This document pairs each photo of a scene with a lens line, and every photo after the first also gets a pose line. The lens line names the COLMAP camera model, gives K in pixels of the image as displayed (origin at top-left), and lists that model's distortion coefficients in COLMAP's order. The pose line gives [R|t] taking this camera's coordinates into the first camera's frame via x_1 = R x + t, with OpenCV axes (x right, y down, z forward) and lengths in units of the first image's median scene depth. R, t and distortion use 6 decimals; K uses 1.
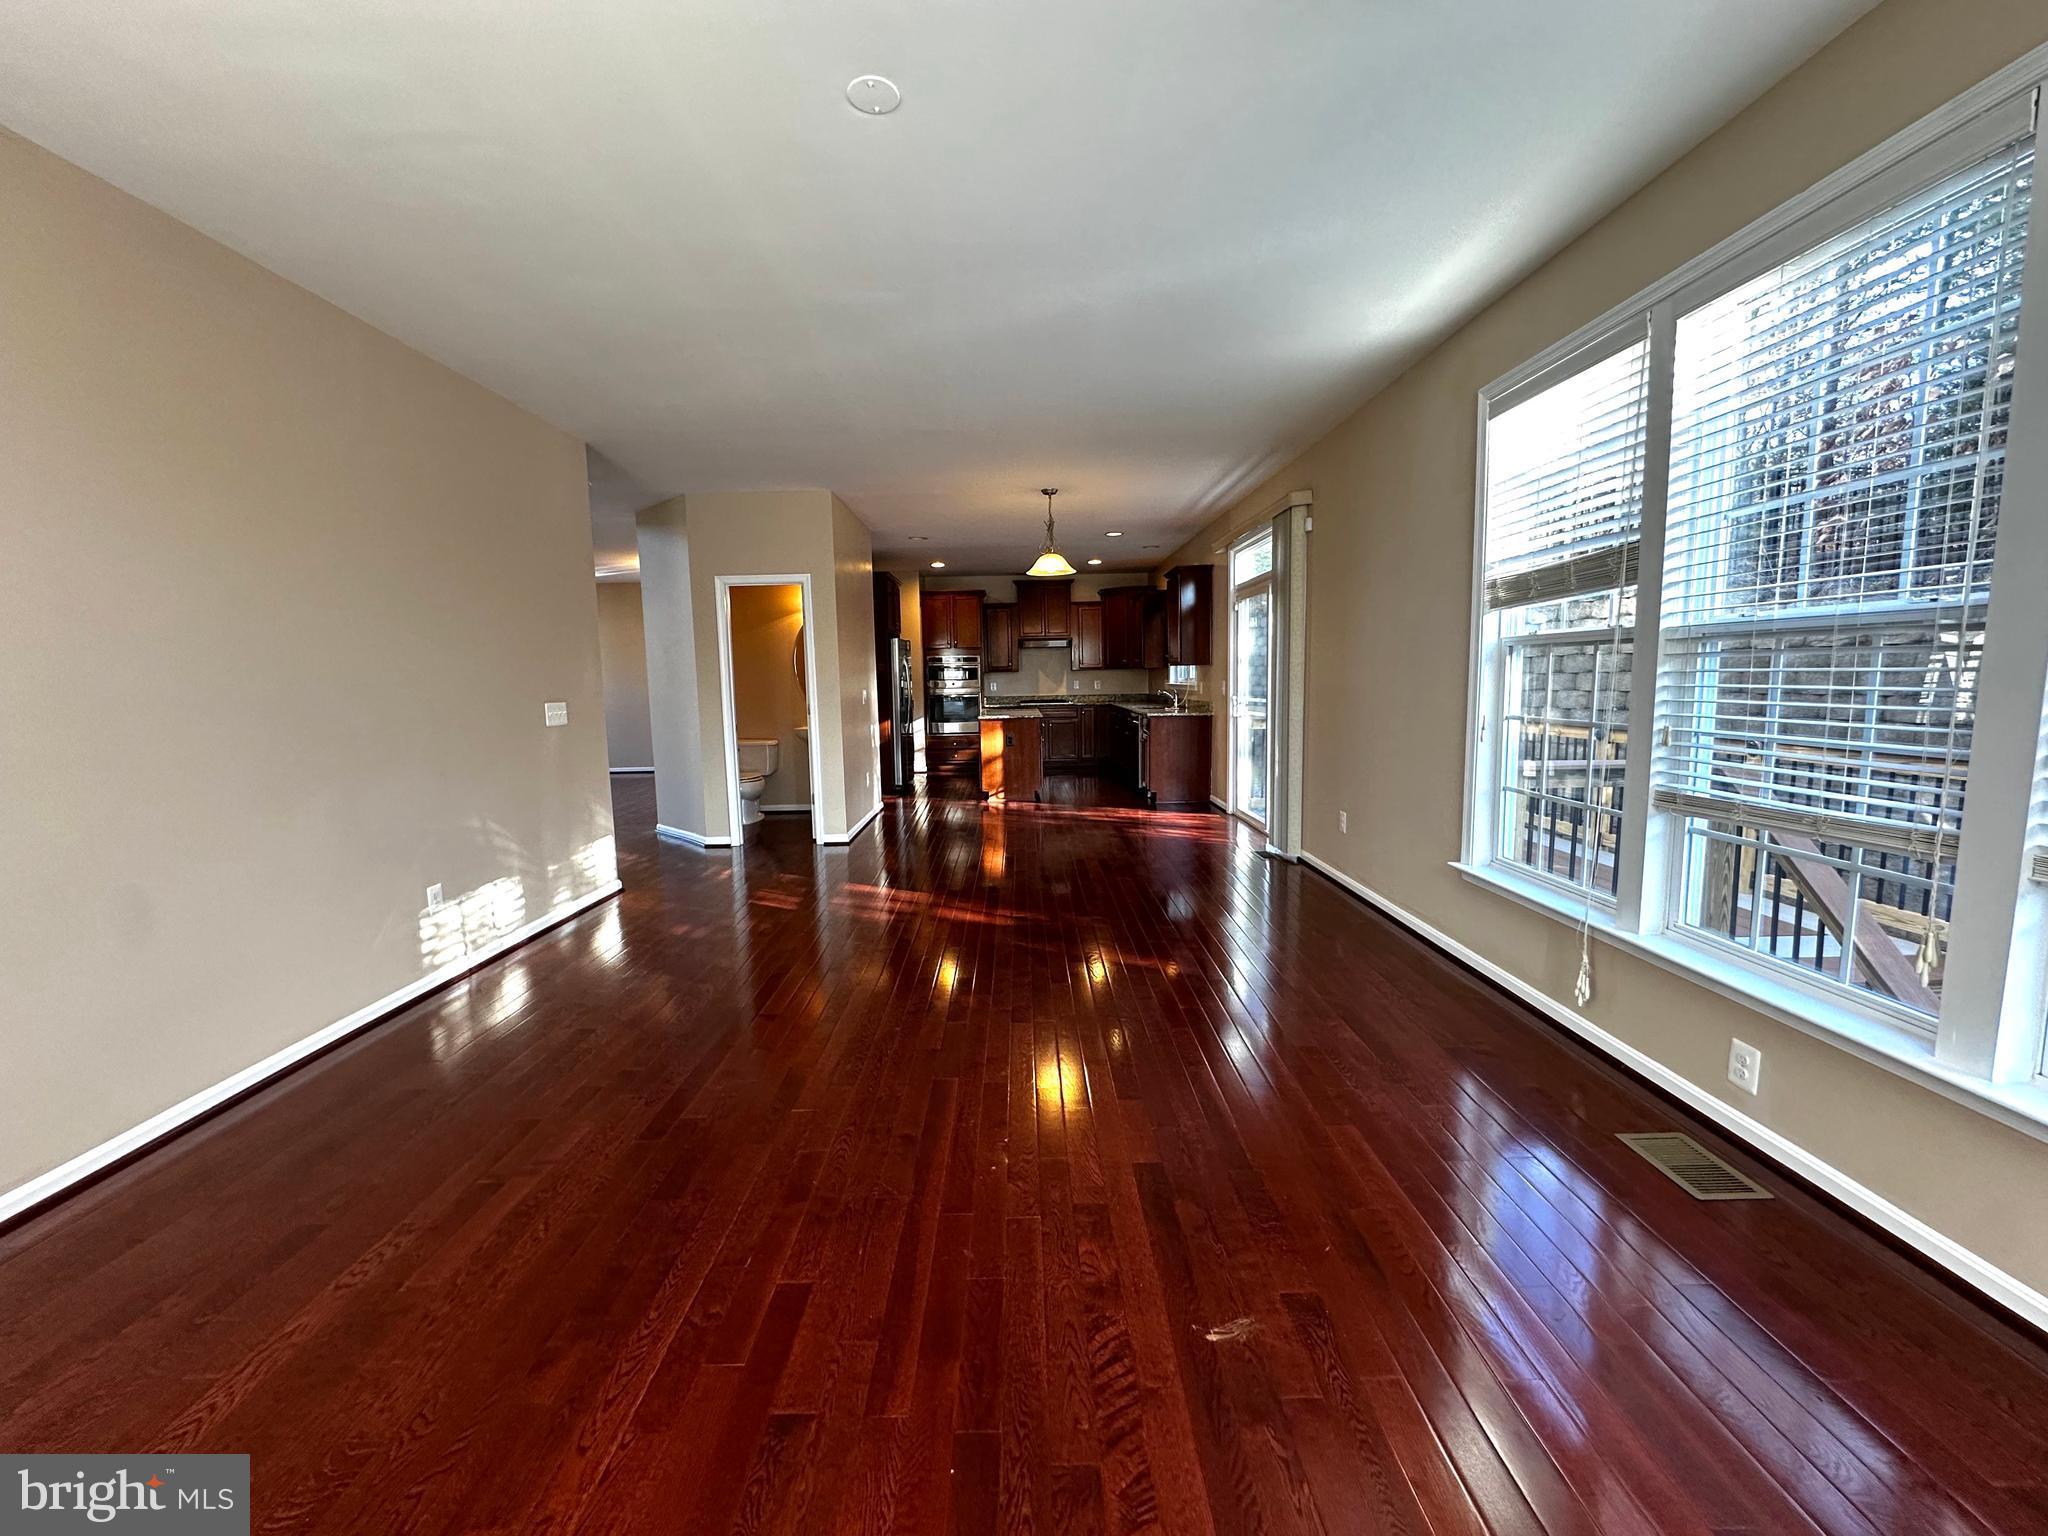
lens RADIAL K [[818.2, 0, 1023.5], [0, 818.2, 766.1], [0, 0, 1]] dist [-0.003966, 0.000662]
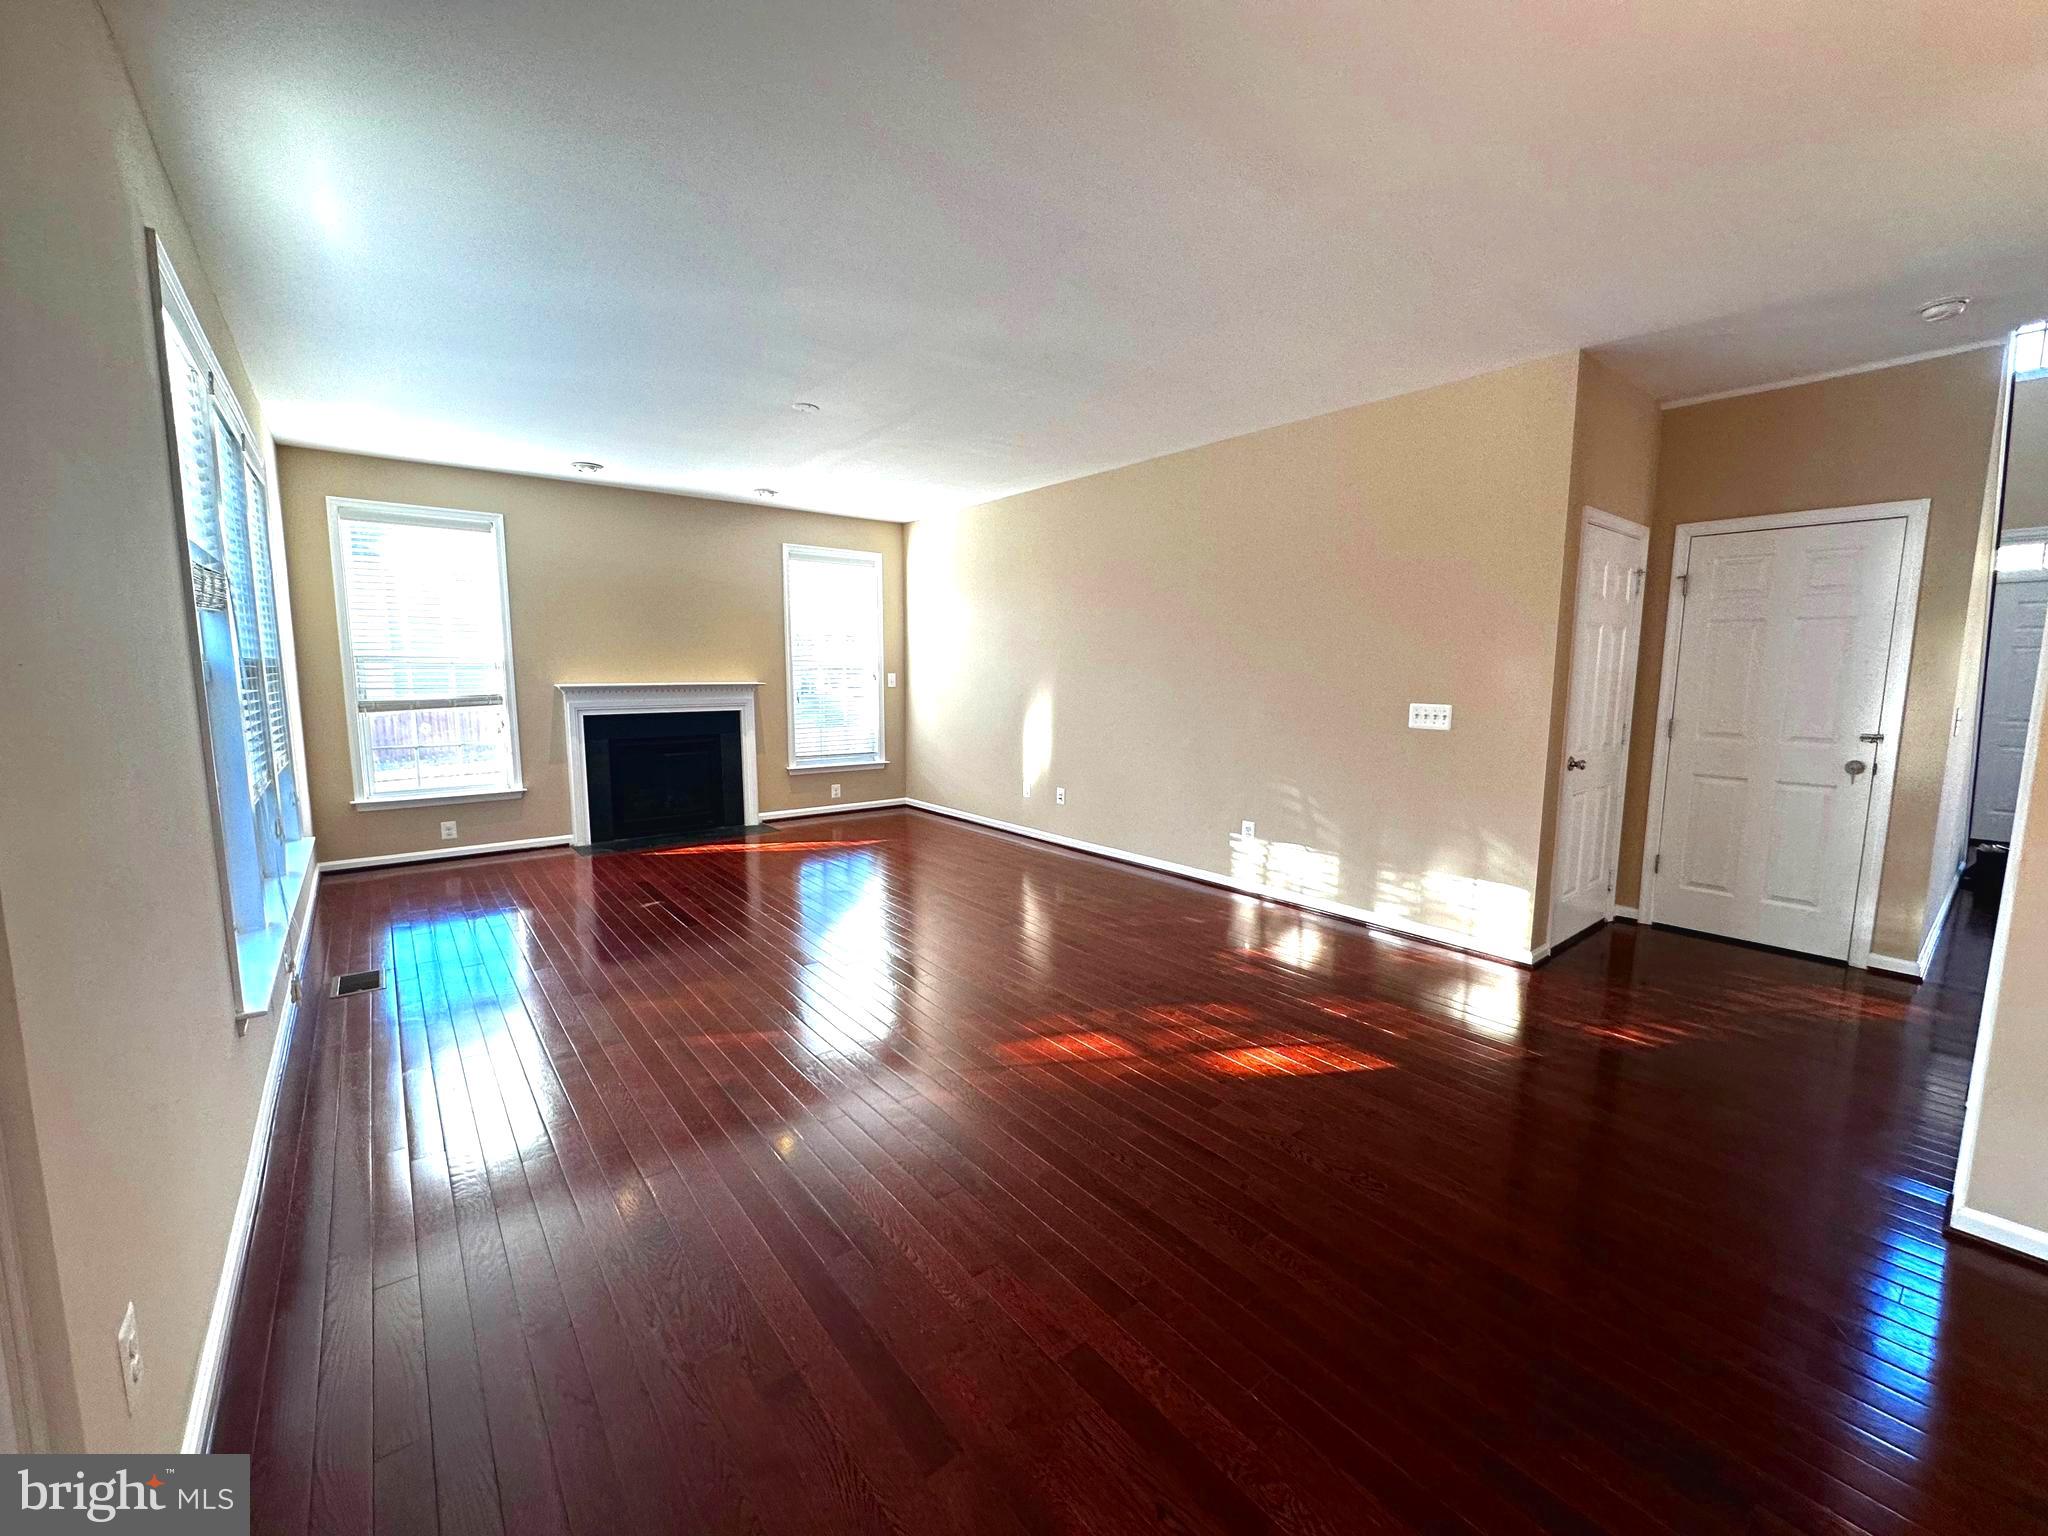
lens RADIAL K [[818.2, 0, 1023.5], [0, 818.2, 766.1], [0, 0, 1]] dist [-0.003966, 0.000662]
pose [[-0.788169, 0.088766, -0.609024, 0.385041], [-0.054555, 0.975573, 0.212793, -0.202644], [0.613036, 0.200942, -0.764074, 1.632370]]
